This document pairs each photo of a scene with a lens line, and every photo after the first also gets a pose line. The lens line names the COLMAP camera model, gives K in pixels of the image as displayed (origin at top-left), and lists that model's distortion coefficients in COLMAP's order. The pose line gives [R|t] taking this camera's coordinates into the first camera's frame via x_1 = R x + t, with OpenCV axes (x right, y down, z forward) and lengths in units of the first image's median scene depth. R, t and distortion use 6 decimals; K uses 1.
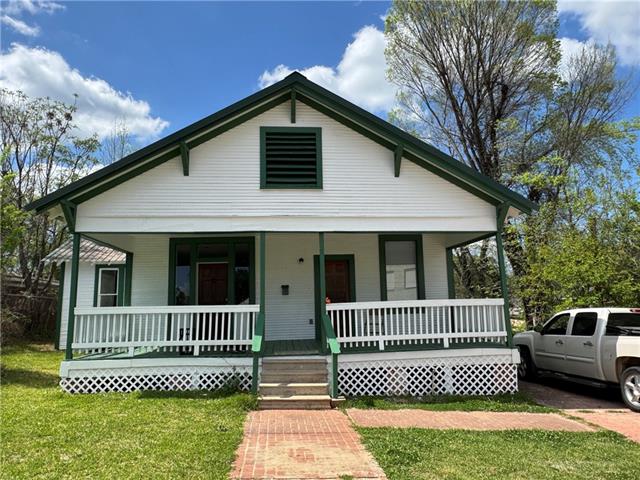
lens RADIAL K [[442.1, 0, 320.0], [0, 442.1, 240.0], [0, 0, 1]] dist [-0.002344, -0.000364]
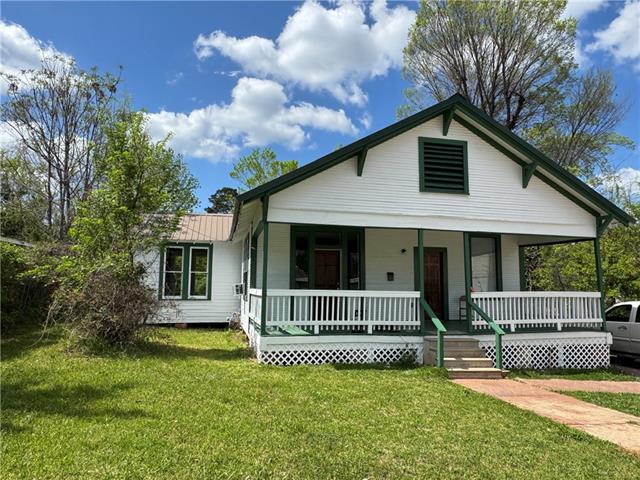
lens RADIAL K [[454.6, 0, 320.0], [0, 454.6, 240.0], [0, 0, 1]] dist [0.003283, 0.002363]
pose [[0.987199, 0.046303, 0.152626, -0.581065], [-0.052227, 0.998020, 0.035036, -0.018100], [-0.150702, -0.042559, 0.987663, -0.142372]]
